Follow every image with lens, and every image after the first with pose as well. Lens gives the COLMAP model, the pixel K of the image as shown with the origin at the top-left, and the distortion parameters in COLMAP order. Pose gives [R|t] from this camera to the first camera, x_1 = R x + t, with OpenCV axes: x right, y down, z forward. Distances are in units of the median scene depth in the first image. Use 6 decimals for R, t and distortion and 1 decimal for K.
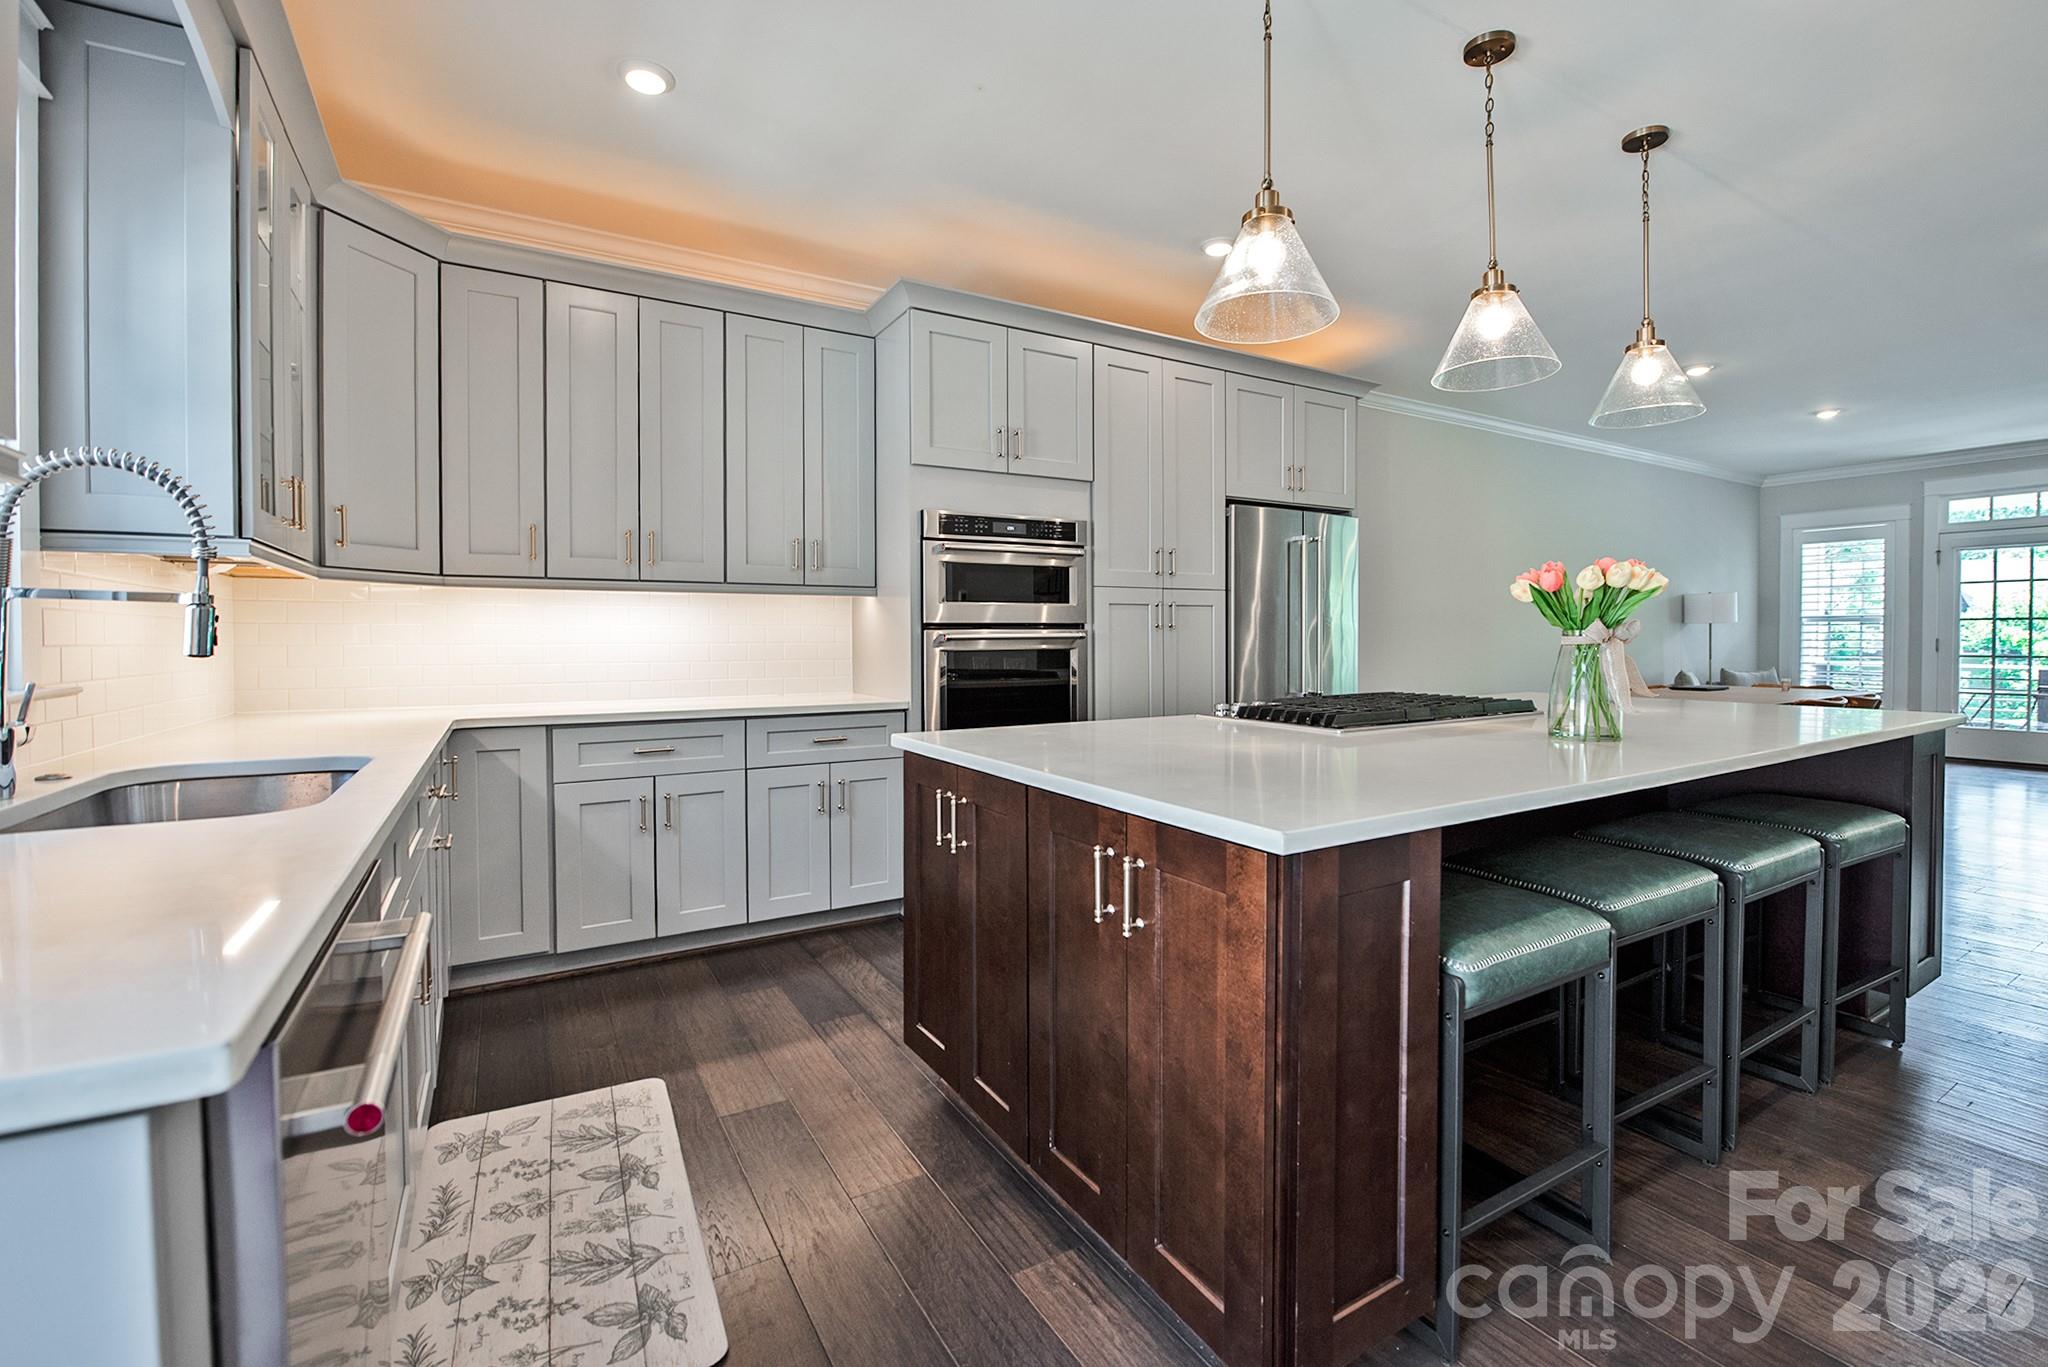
lens RADIAL K [[883.5, 0, 1025.0], [0, 883.5, 639.5], [0, 0, 1]] dist [-0.000180, 0.000004]
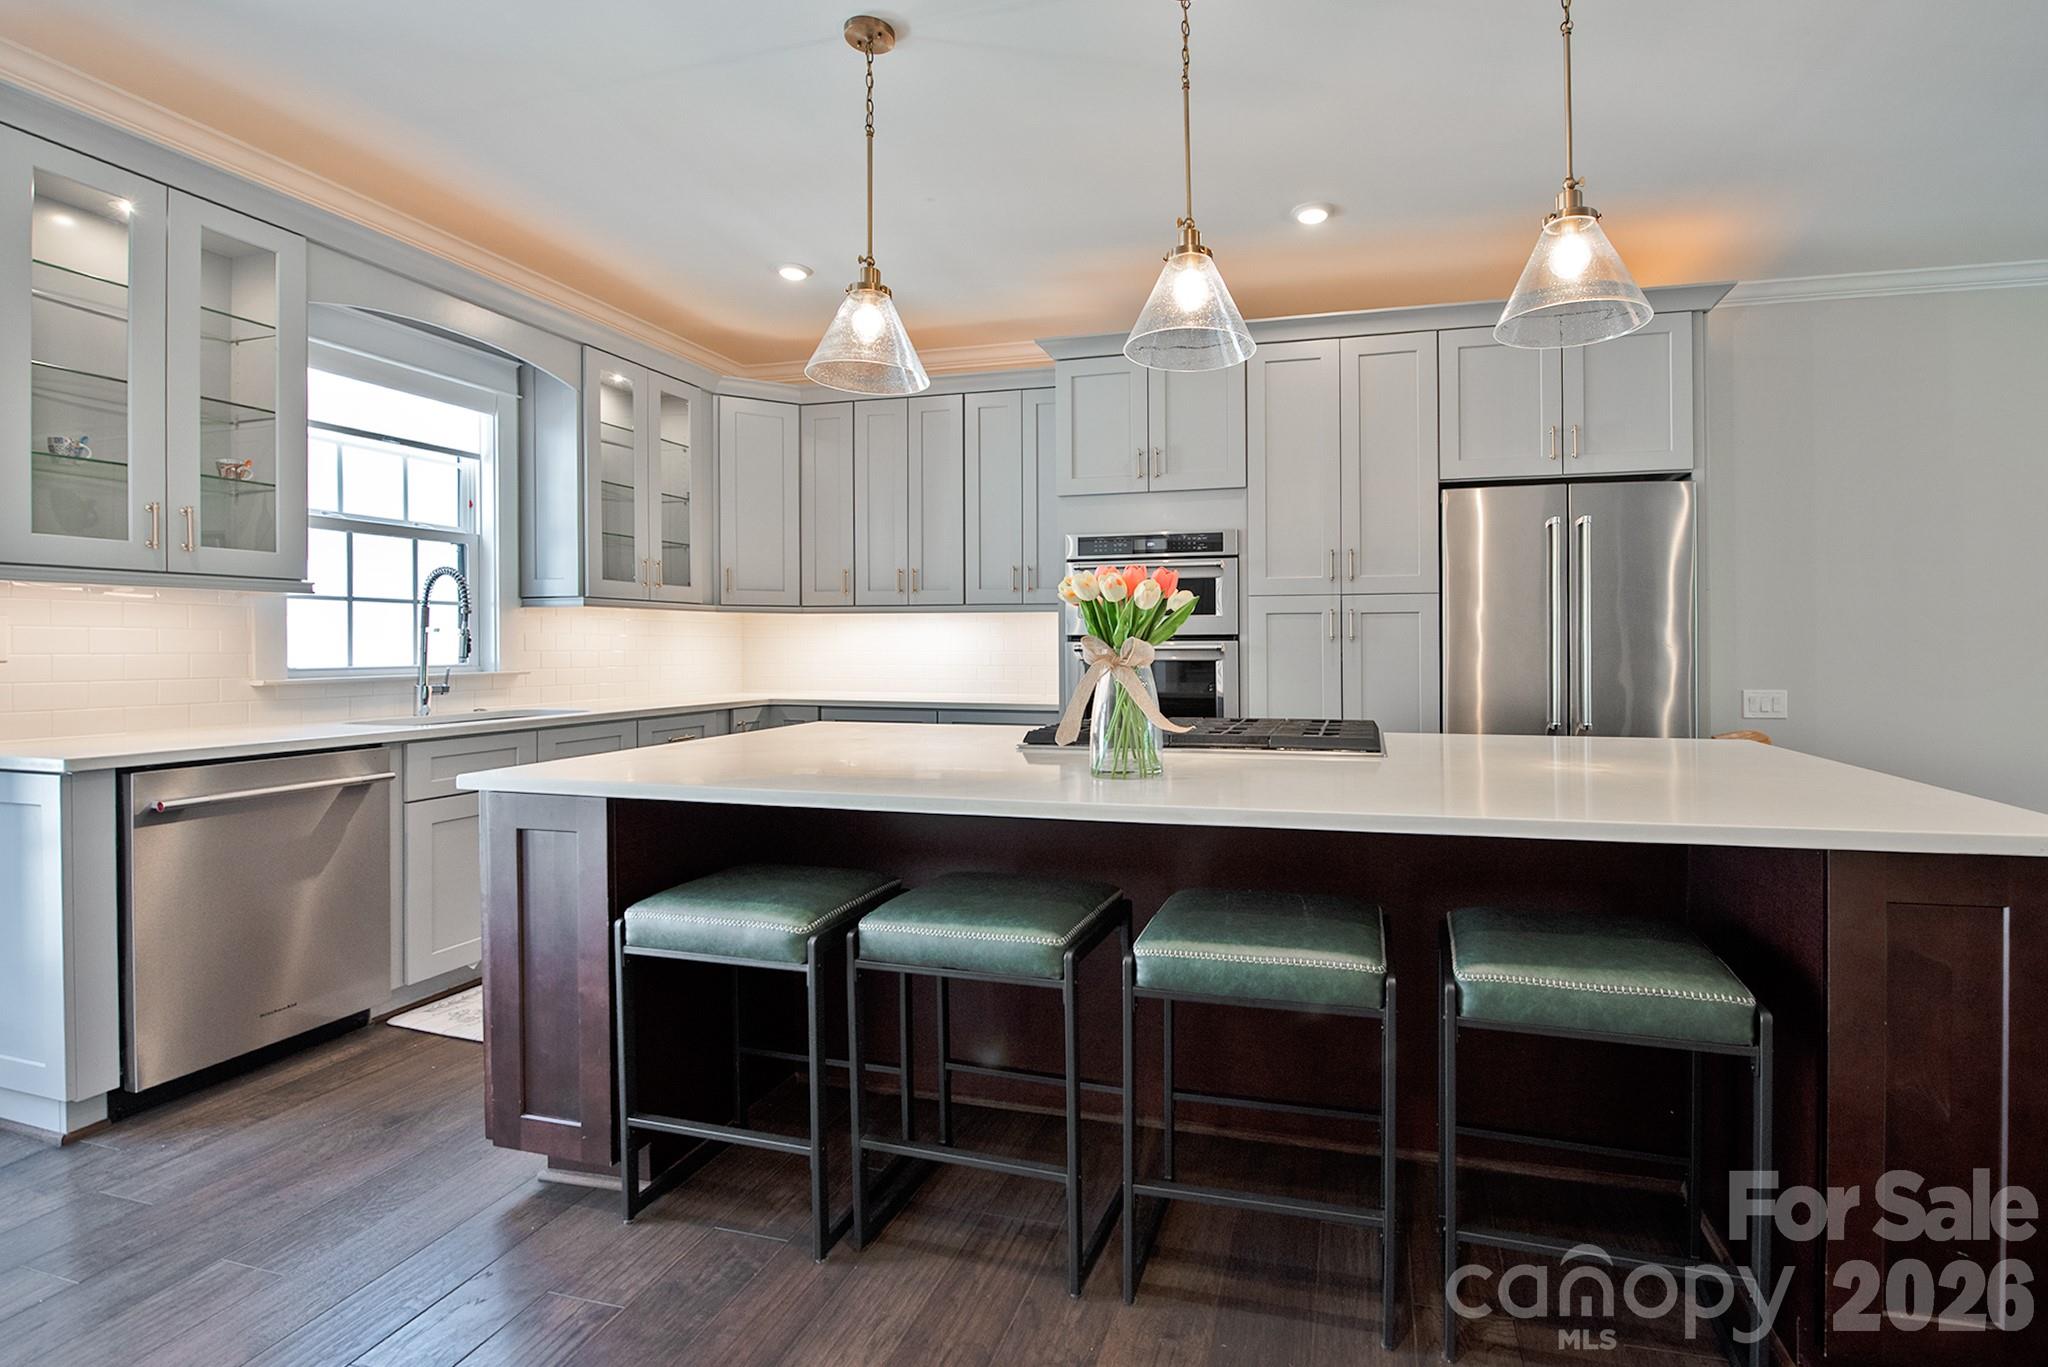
lens RADIAL K [[936.7, 0, 1118.9], [0, 936.7, 683.8], [0, 0, 1]] dist [-0.002001, -0.000093]
pose [[0.708037, 0.030676, -0.705509, 0.735645], [-0.008805, 0.999362, 0.034617, 0.001455], [0.706121, -0.018298, 0.707855, 0.179165]]
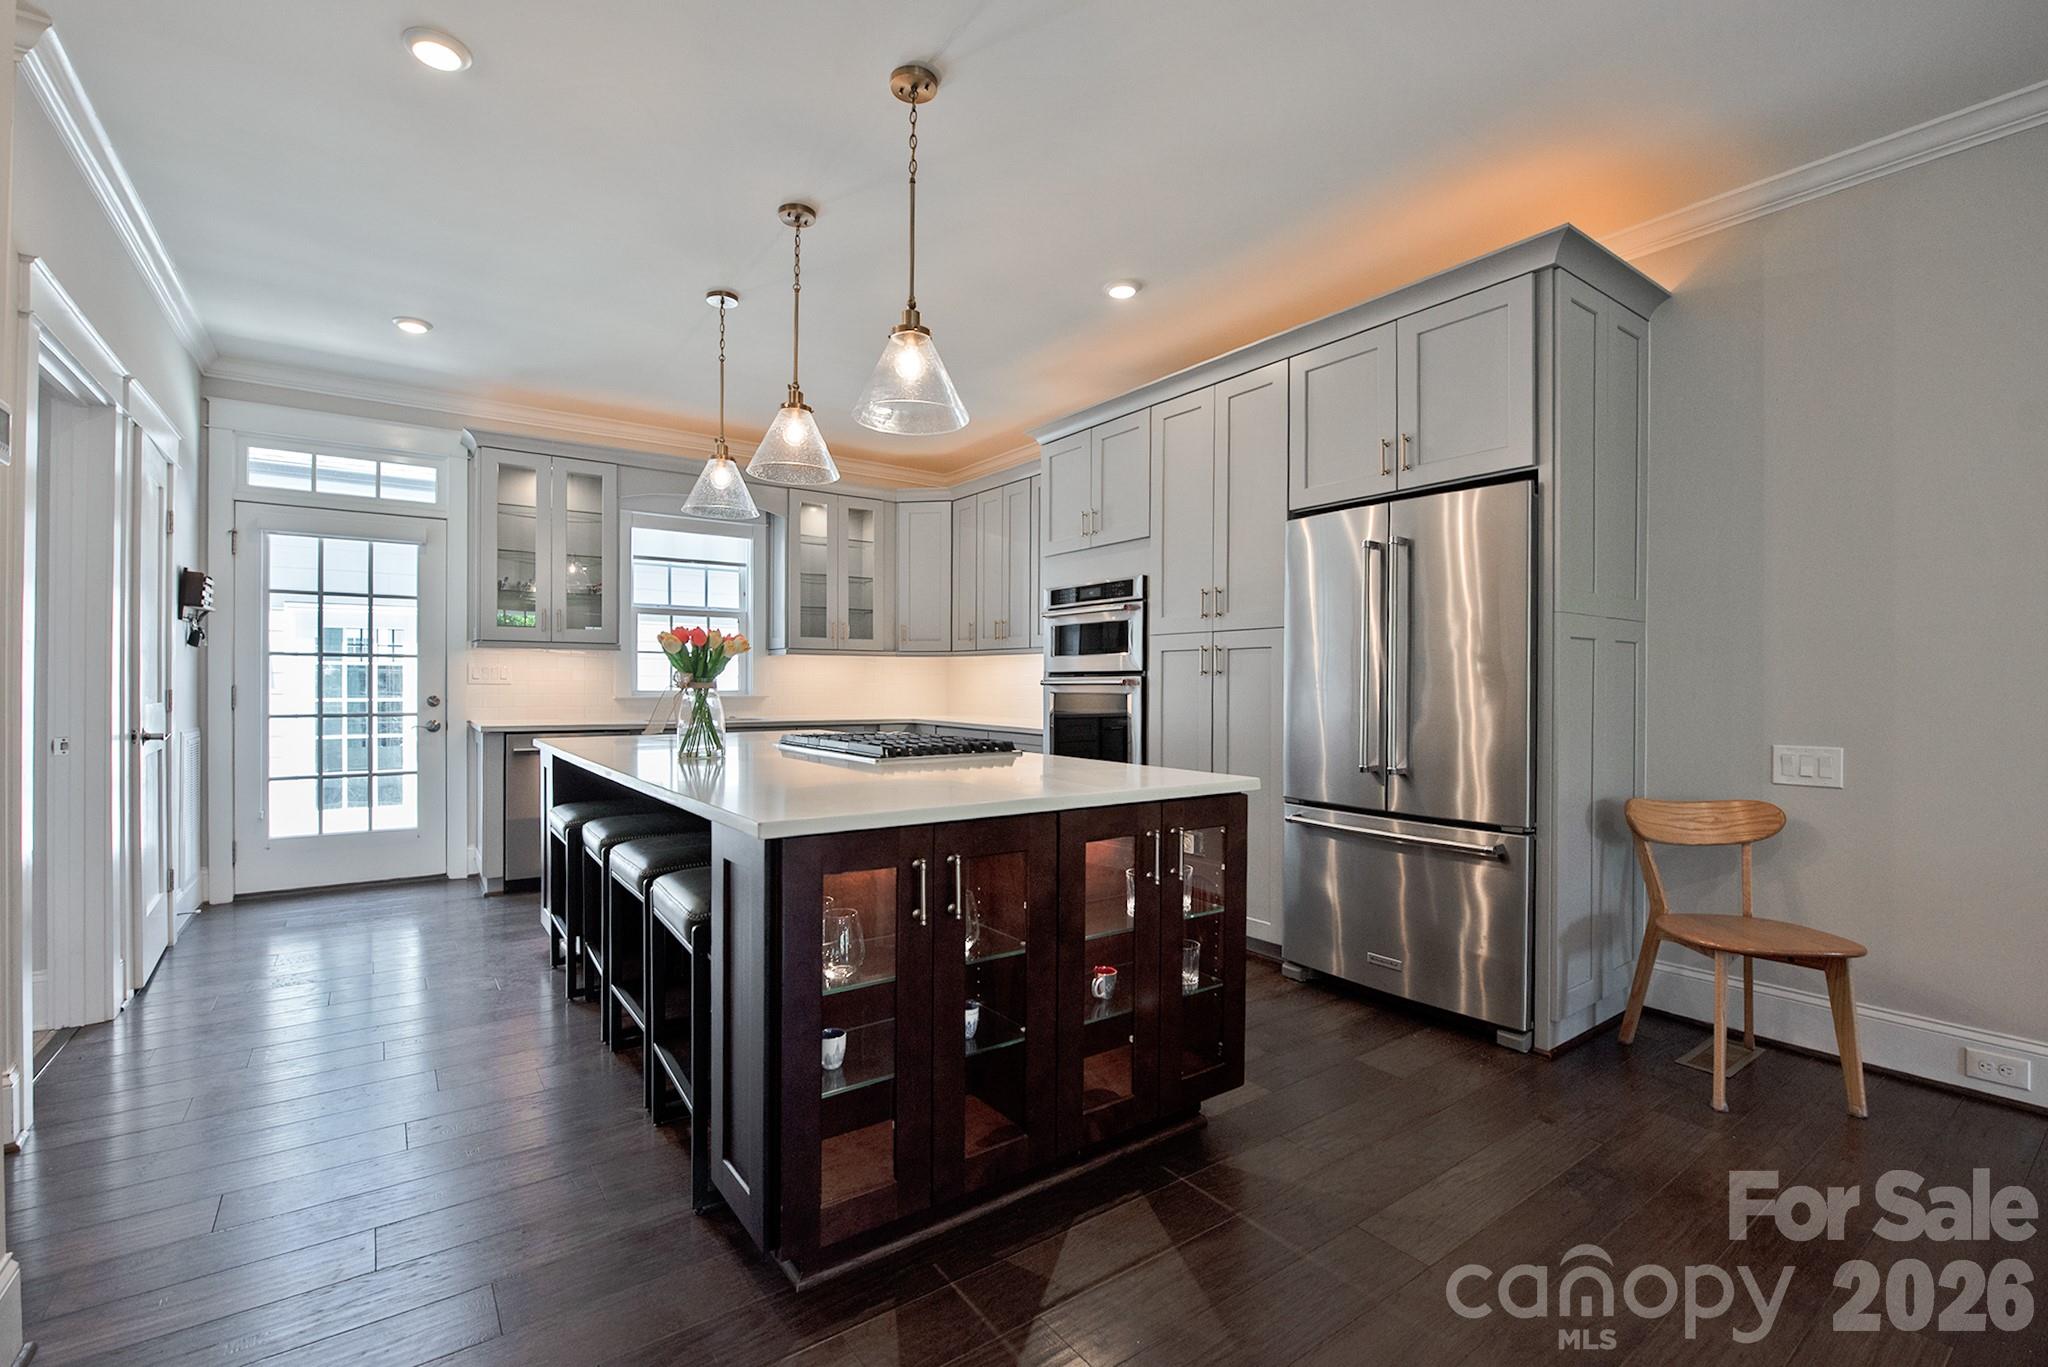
lens RADIAL K [[918.8, 0, 1024.0], [0, 918.8, 683.5], [0, 0, 1]] dist [0.001209, 0.000007]
pose [[0.087892, -0.008512, -0.996094, 1.200375], [-0.025309, 0.999622, -0.010775, 0.013078], [0.995808, 0.026157, 0.087643, 0.788743]]
